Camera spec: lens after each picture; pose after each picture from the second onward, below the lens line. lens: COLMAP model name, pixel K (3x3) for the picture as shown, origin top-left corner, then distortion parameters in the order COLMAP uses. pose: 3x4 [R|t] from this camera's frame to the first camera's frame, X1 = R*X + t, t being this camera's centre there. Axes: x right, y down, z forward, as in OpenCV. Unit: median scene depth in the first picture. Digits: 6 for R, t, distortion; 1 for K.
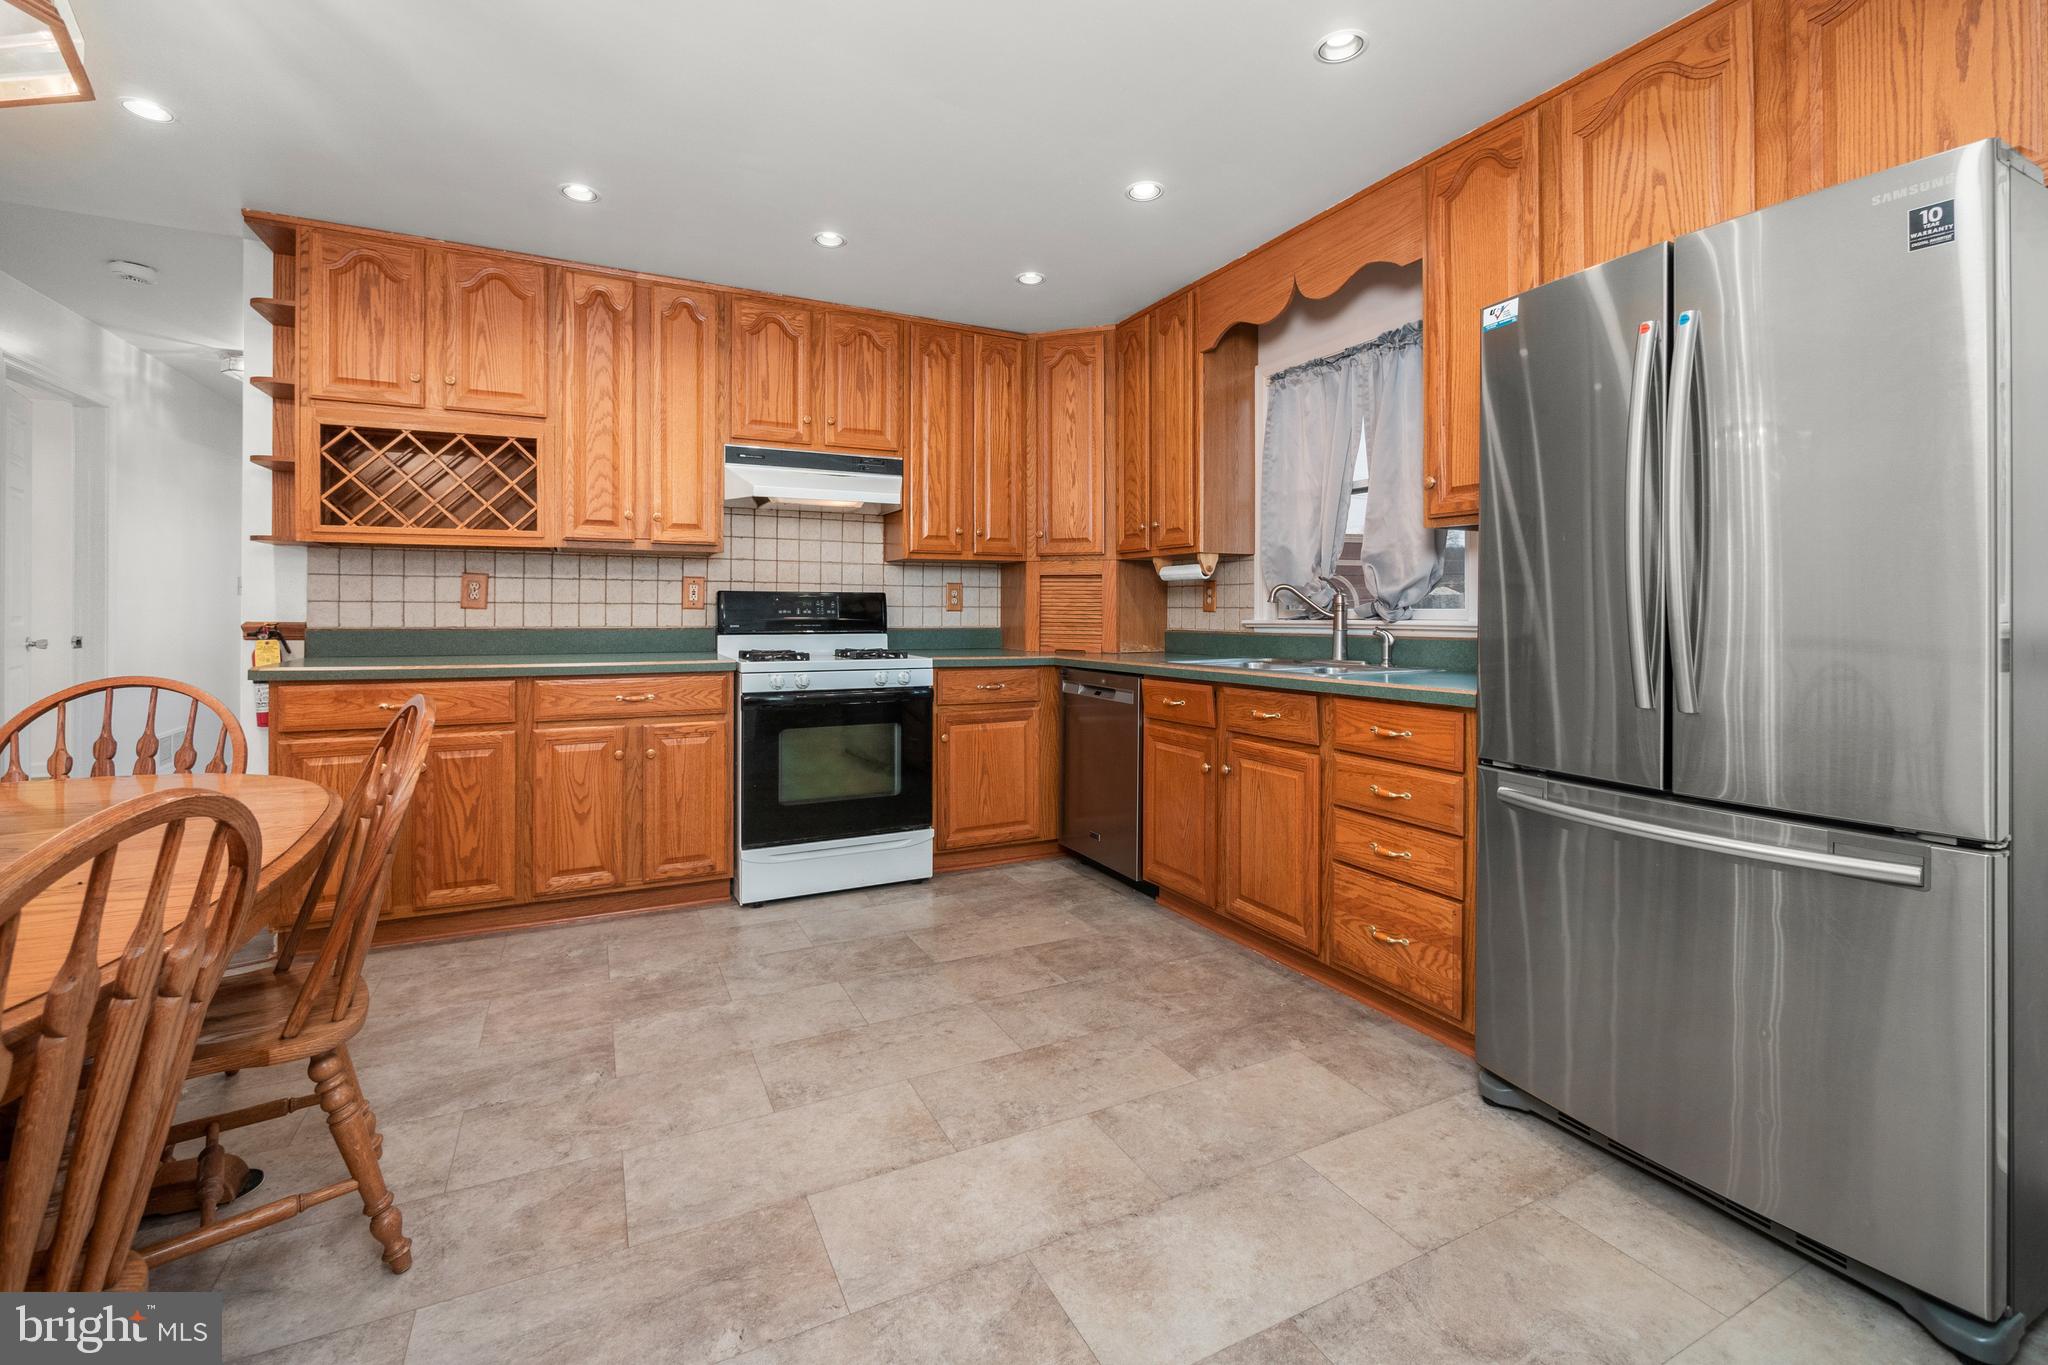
lens RADIAL K [[887.0, 0, 1020.2], [0, 887.0, 607.3], [0, 0, 1]] dist [-0.003163, -0.000024]
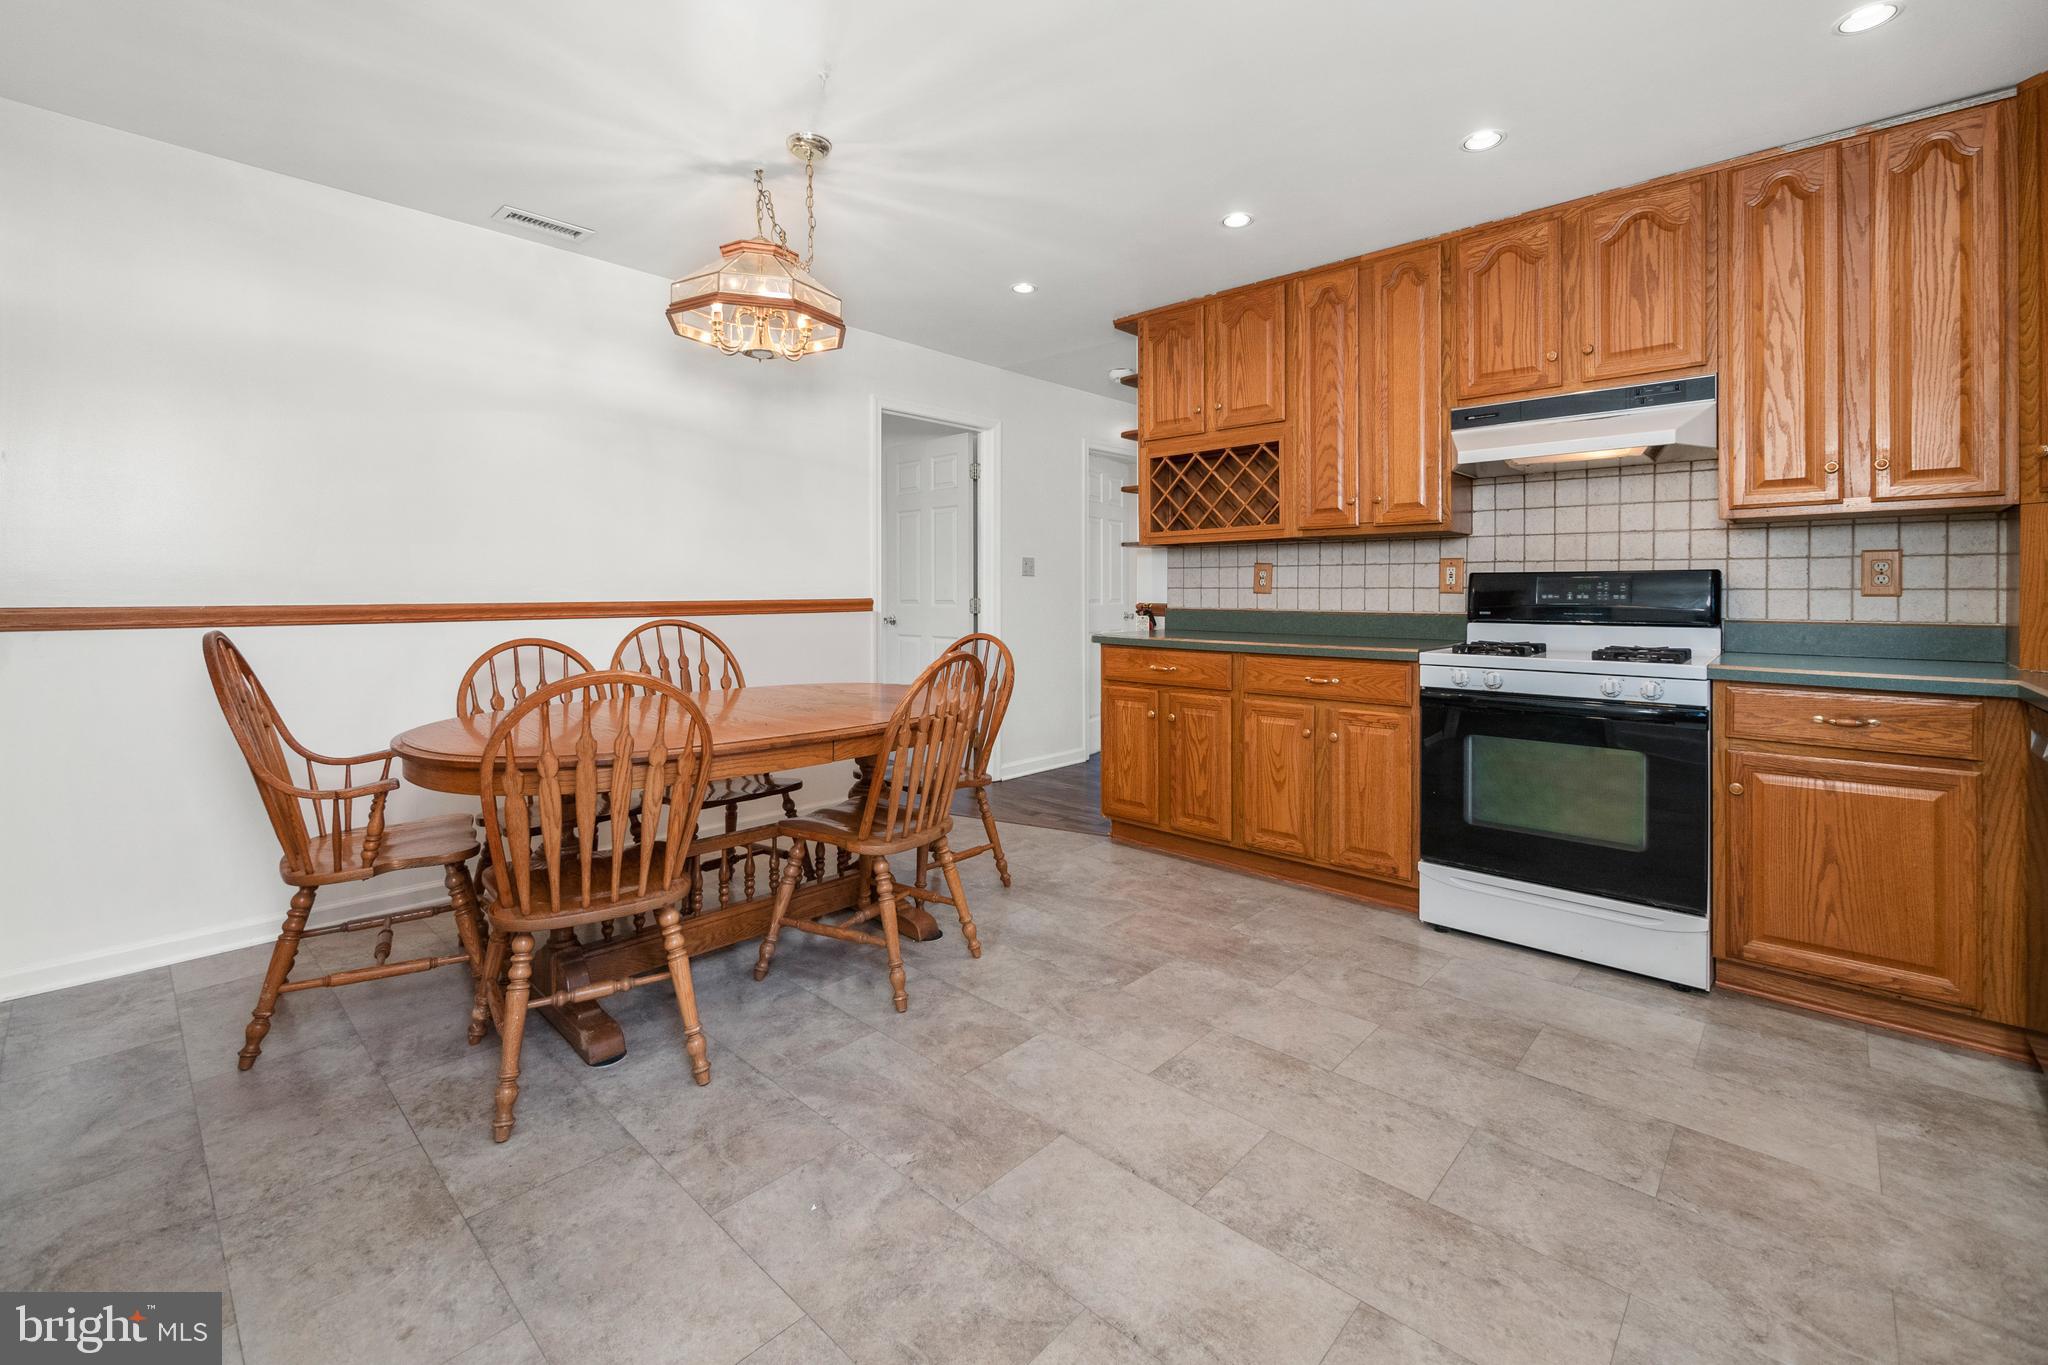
lens RADIAL K [[878.5, 0, 984.2], [0, 878.5, 596.6], [0, 0, 1]] dist [-0.019740, 0.005188]
pose [[0.321726, 0.001213, -0.946832, 0.392714], [0.001827, 0.999997, 0.001902, 0.003134], [0.946831, -0.002342, 0.321723, 0.303236]]
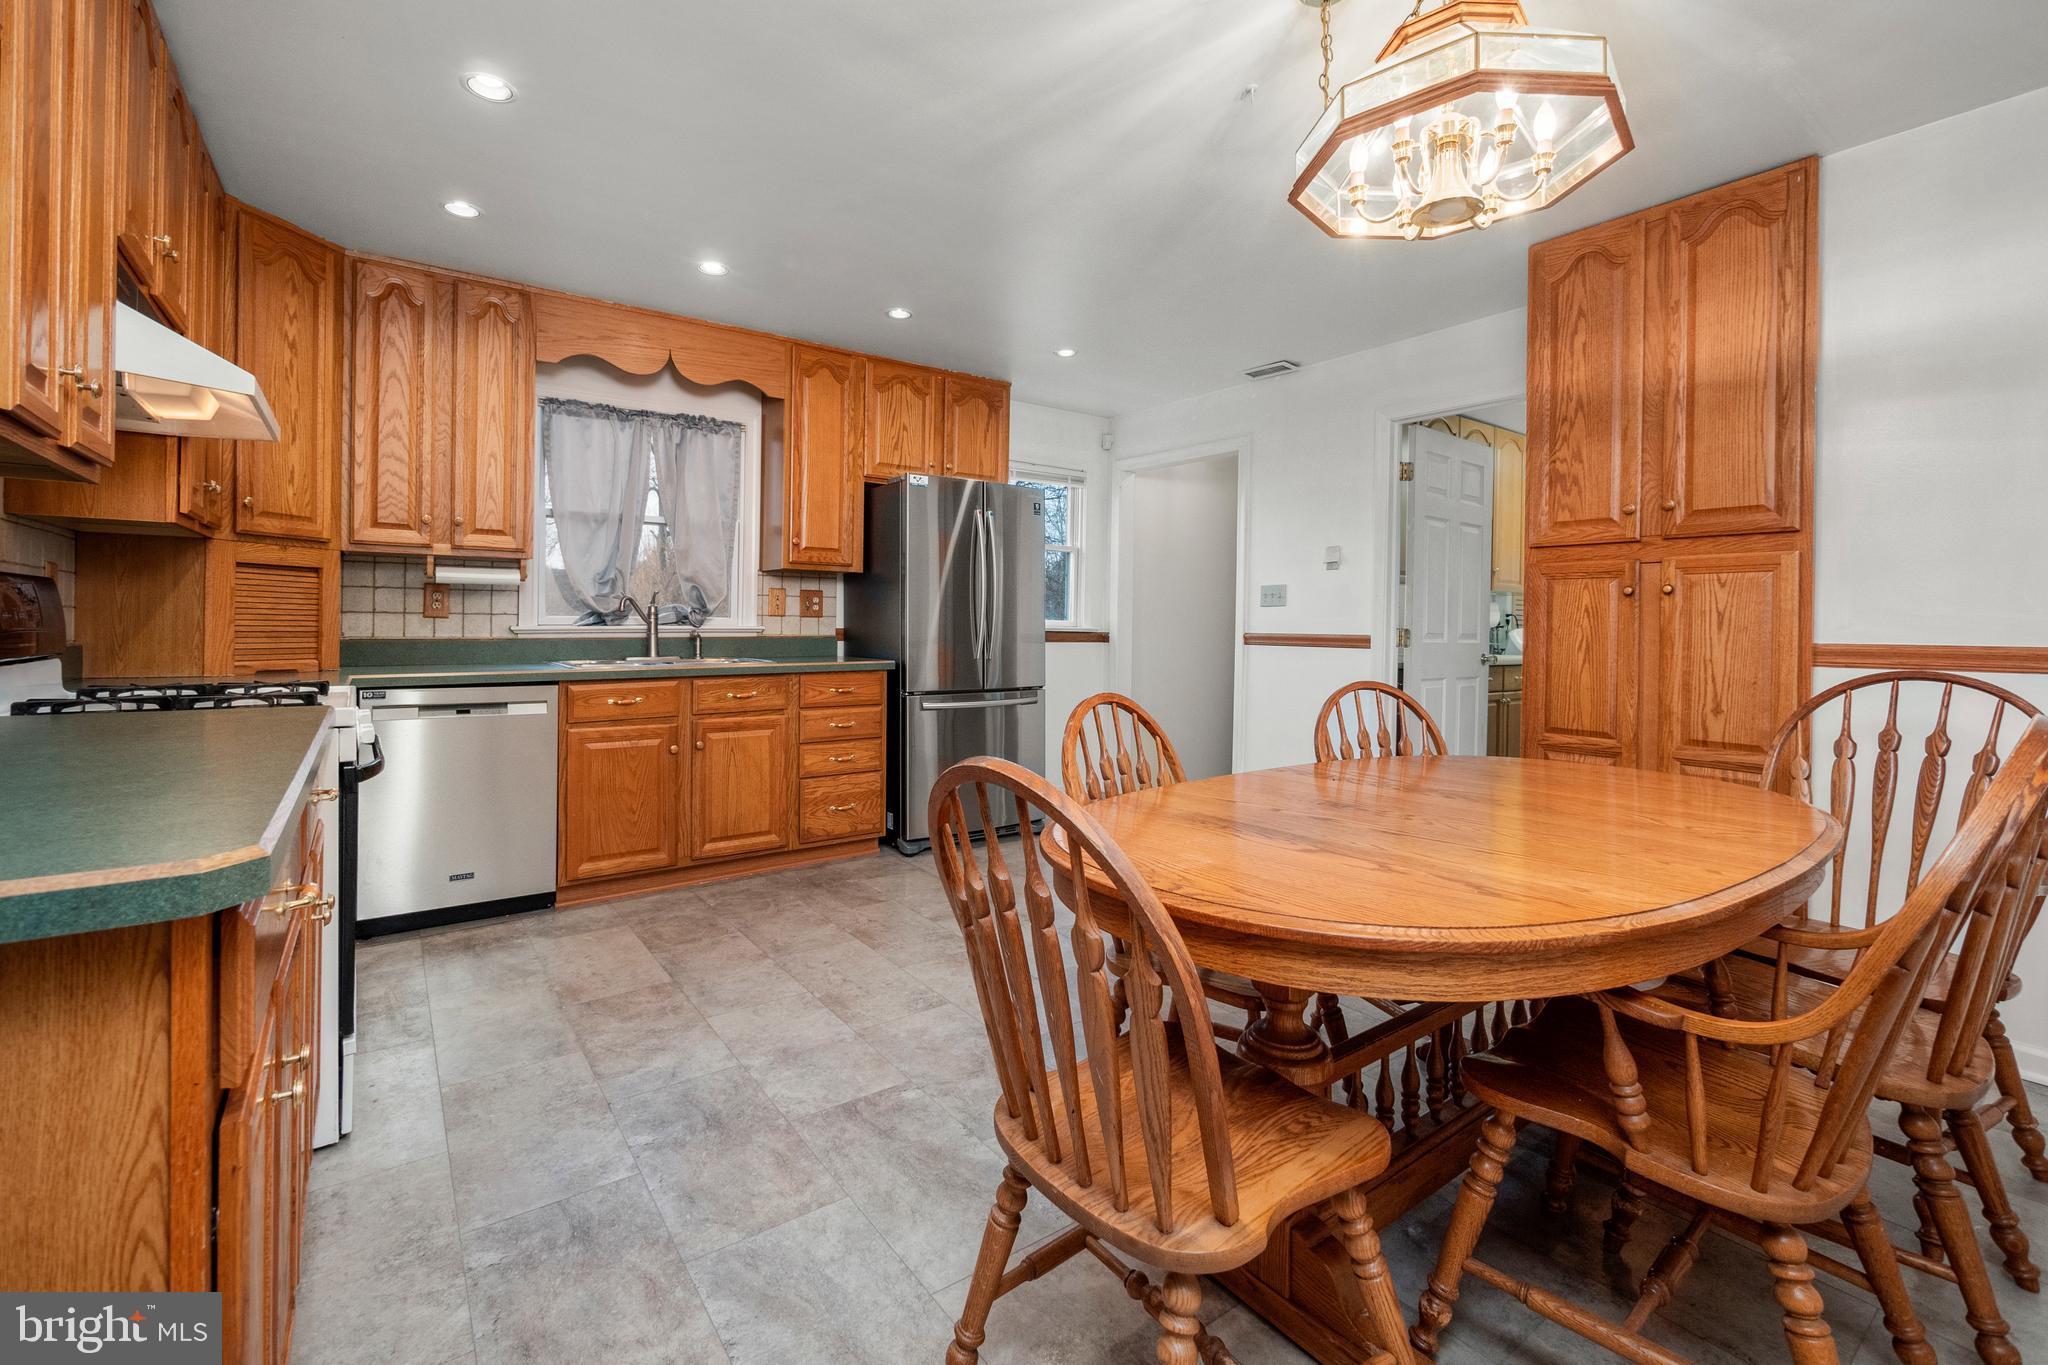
lens RADIAL K [[876.1, 0, 1029.3], [0, 876.1, 629.5], [0, 0, 1]] dist [-0.004151, -0.000338]
pose [[-0.190565, -0.006833, 0.981651, -0.966150], [-0.007251, 0.999958, 0.005553, 0.008504], [-0.981648, -0.006060, -0.190607, 0.704379]]
